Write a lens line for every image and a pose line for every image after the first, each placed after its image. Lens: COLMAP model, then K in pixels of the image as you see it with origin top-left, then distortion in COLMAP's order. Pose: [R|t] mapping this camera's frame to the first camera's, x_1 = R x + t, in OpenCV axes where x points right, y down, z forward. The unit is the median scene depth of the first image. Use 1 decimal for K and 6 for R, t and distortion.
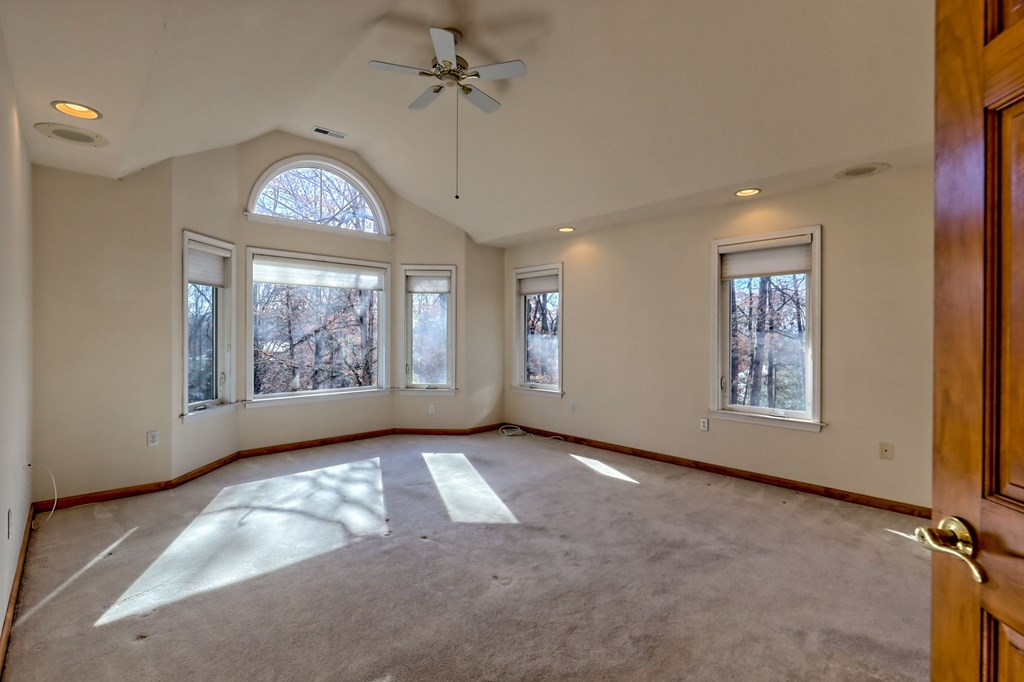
lens RADIAL K [[474.2, 0, 524.4], [0, 474.2, 336.1], [0, 0, 1]] dist [0.001297, 0.000092]
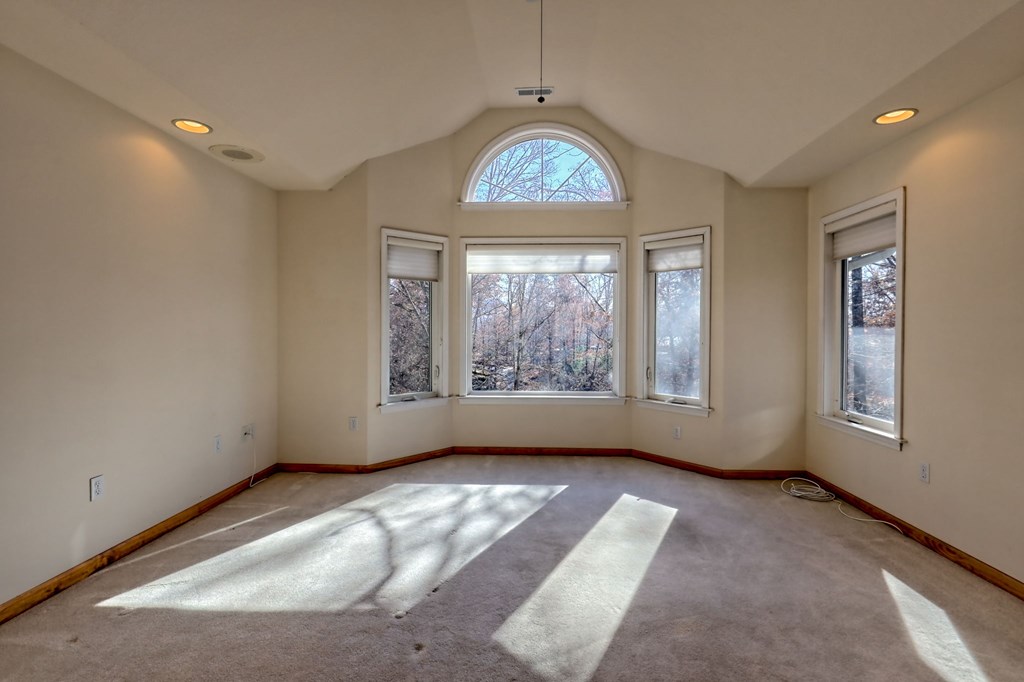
lens RADIAL K [[474.2, 0, 524.4], [0, 474.2, 336.1], [0, 0, 1]] dist [0.001297, 0.000092]
pose [[0.682916, 0.008410, -0.730449, 0.218552], [-0.002276, 0.999953, 0.009385, 0.003680], [0.730494, -0.004747, 0.682903, 0.434678]]
